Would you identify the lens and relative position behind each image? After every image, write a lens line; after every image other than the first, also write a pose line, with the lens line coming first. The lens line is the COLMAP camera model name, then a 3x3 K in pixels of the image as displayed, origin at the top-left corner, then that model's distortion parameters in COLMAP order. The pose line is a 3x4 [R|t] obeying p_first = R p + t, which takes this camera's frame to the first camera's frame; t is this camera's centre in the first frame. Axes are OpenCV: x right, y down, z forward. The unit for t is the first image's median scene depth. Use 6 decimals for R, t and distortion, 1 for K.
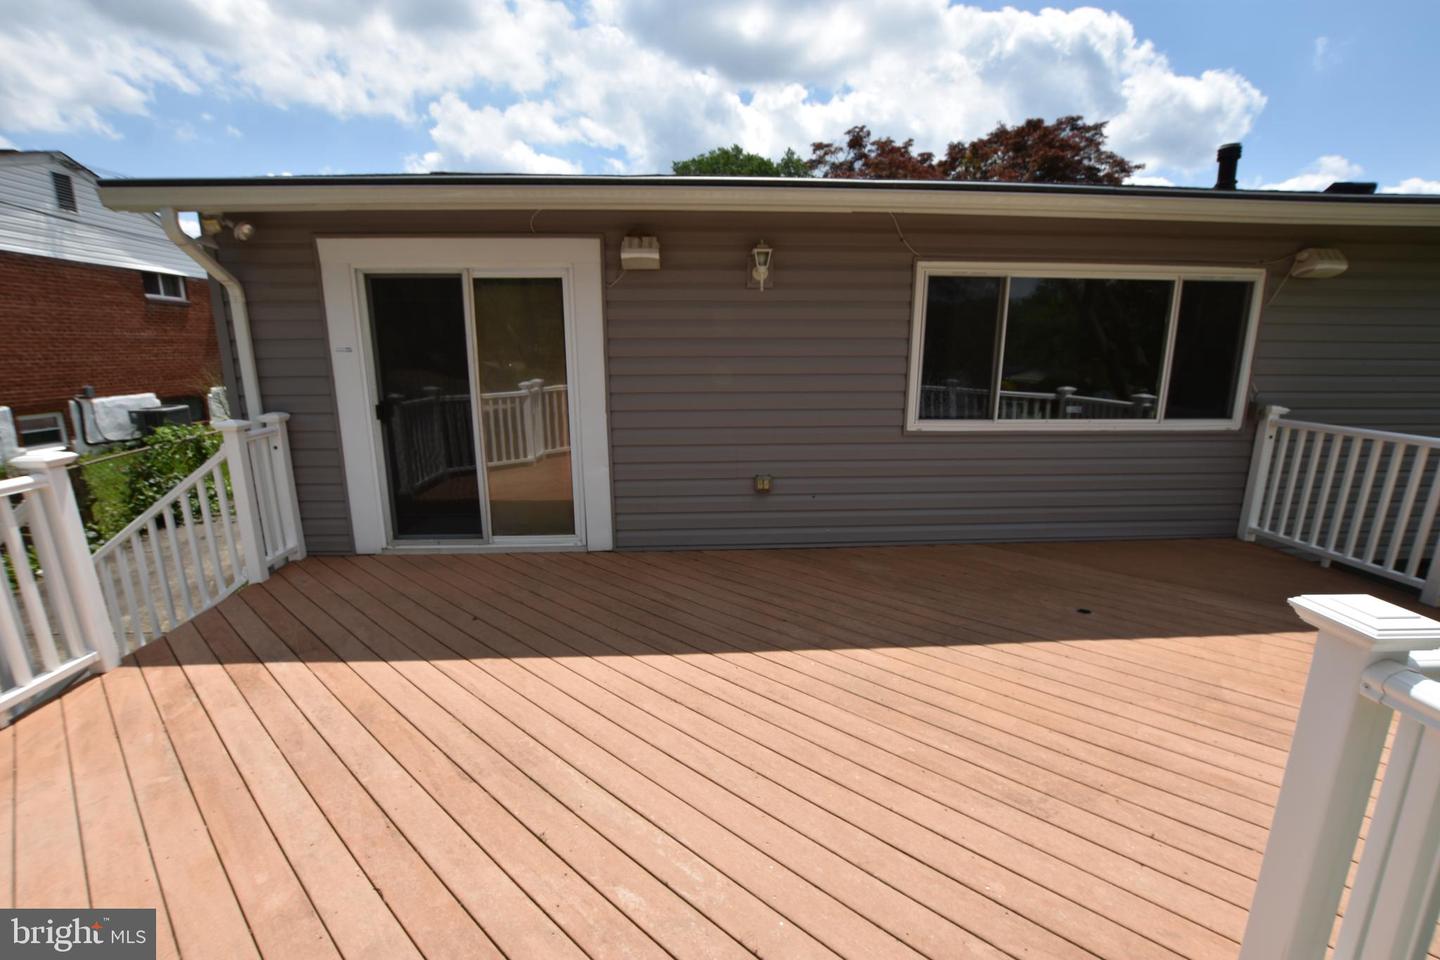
lens RADIAL K [[632.3, 0, 716.3], [0, 632.3, 485.4], [0, 0, 1]] dist [-0.030554, 0.005207]
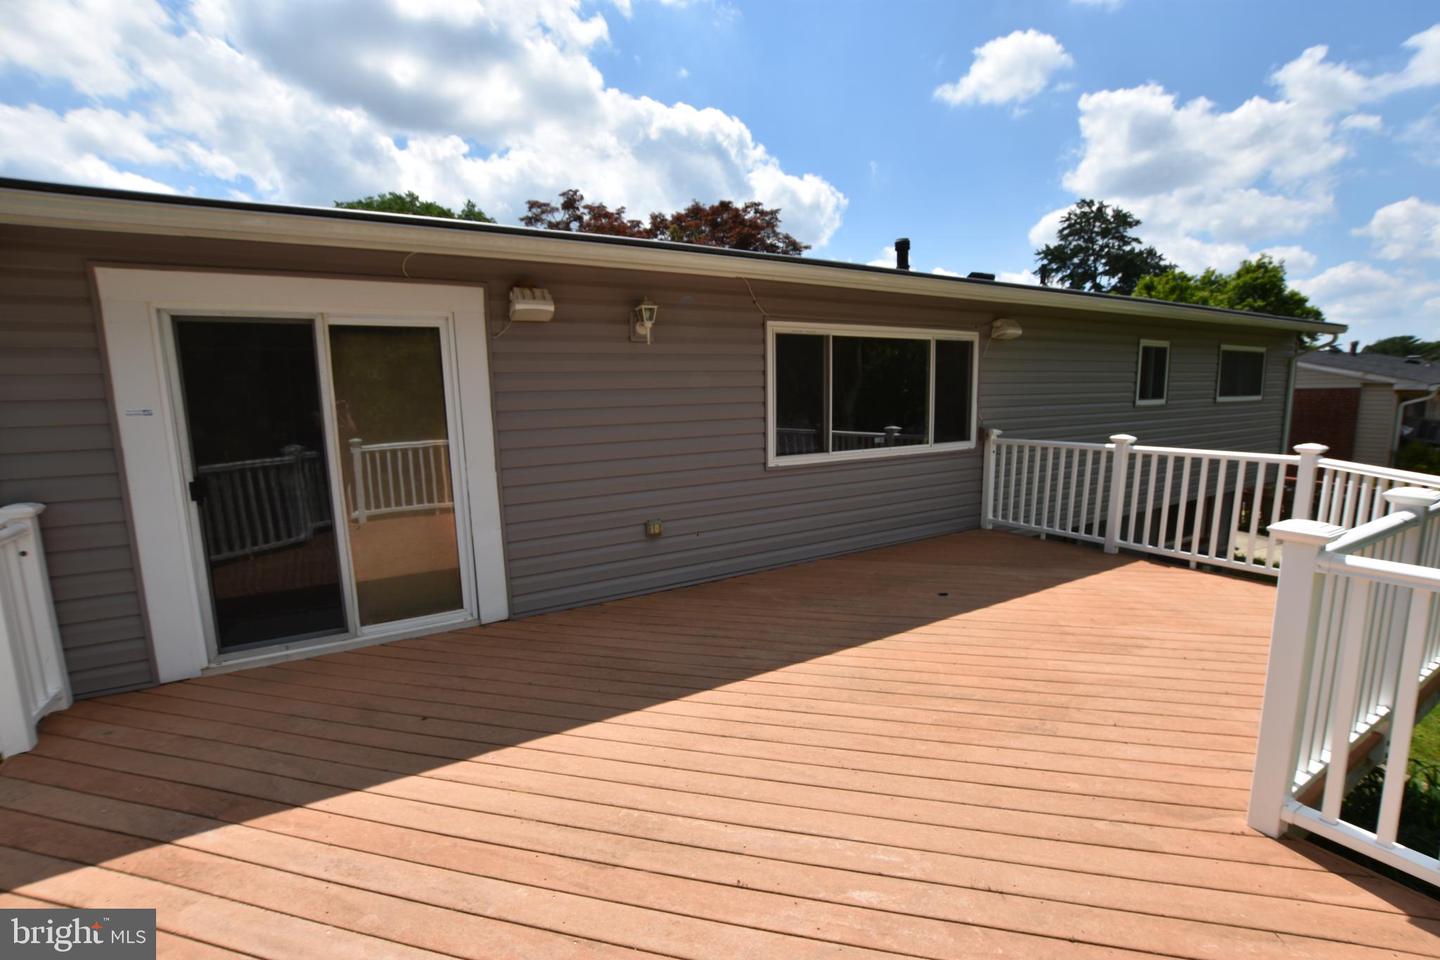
lens RADIAL K [[632.3, 0, 716.3], [0, 632.3, 485.4], [0, 0, 1]] dist [-0.030554, 0.005207]
pose [[0.889672, -0.085290, 0.448564, -0.297158], [0.120673, 0.991390, -0.050837, -0.007119], [-0.440365, 0.099358, 0.892304, 0.030400]]
